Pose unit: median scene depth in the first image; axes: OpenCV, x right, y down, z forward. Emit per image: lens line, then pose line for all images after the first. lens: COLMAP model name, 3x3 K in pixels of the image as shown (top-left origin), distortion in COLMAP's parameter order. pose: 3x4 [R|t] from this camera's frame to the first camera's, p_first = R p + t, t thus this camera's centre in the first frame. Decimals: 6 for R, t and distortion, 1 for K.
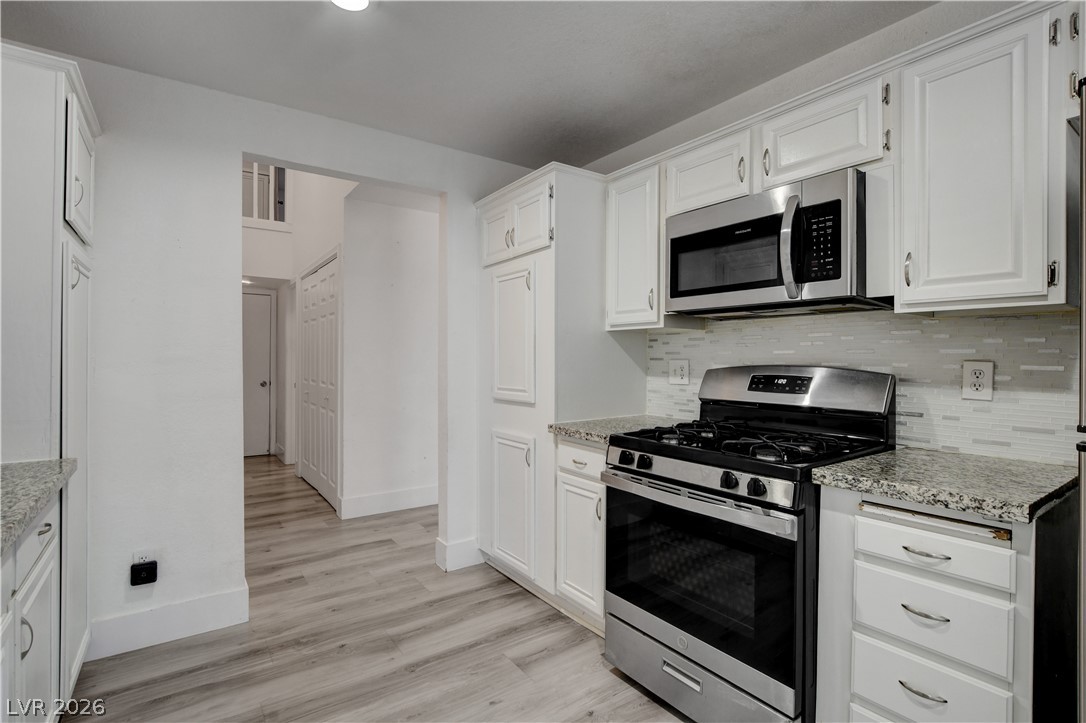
lens RADIAL K [[519.6, 0, 544.1], [0, 519.6, 360.5], [0, 0, 1]] dist [-0.018233, 0.000973]
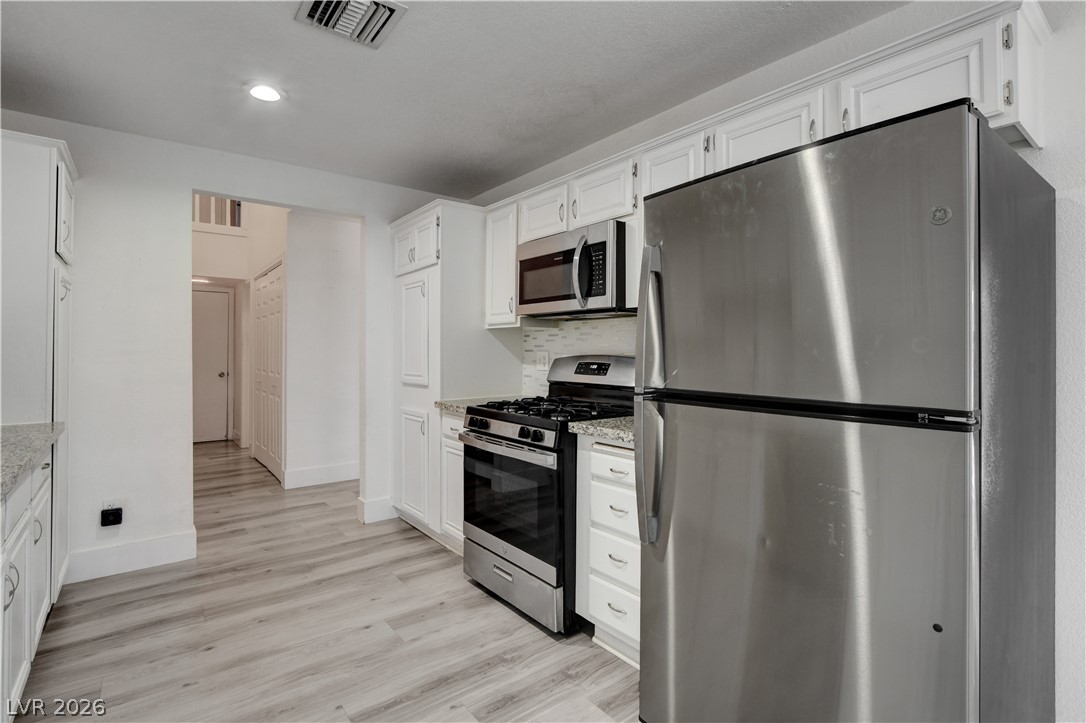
lens RADIAL K [[517.4, 0, 542.2], [0, 517.4, 349.8], [0, 0, 1]] dist [-0.014898, -0.000122]
pose [[0.998897, -0.001687, 0.046928, 0.224746], [0.001955, 0.999982, -0.005672, 0.002708], [-0.046917, 0.005757, 0.998882, -0.313966]]
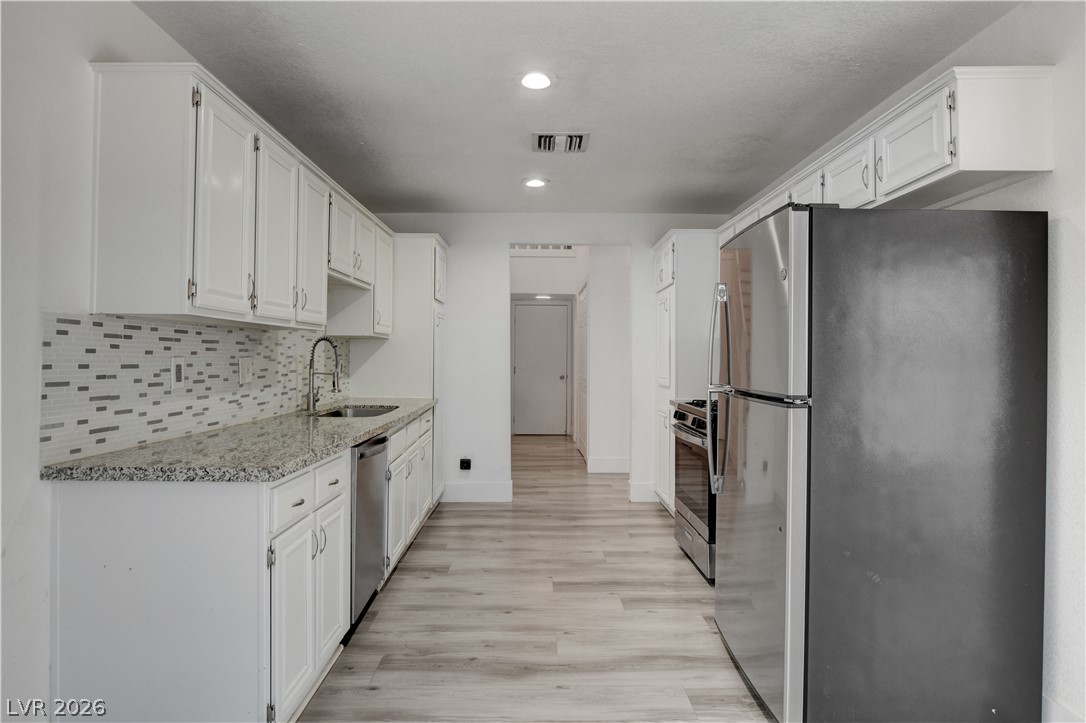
lens RADIAL K [[630.4, 0, 543.0], [0, 630.4, 361.5], [0, 0, 1]] dist [0.000295, 0.000156]
pose [[0.825306, 0.003269, -0.564676, 0.788551], [-0.000788, 0.999989, 0.004636, 0.001158], [0.564685, -0.003381, 0.825299, -0.790385]]
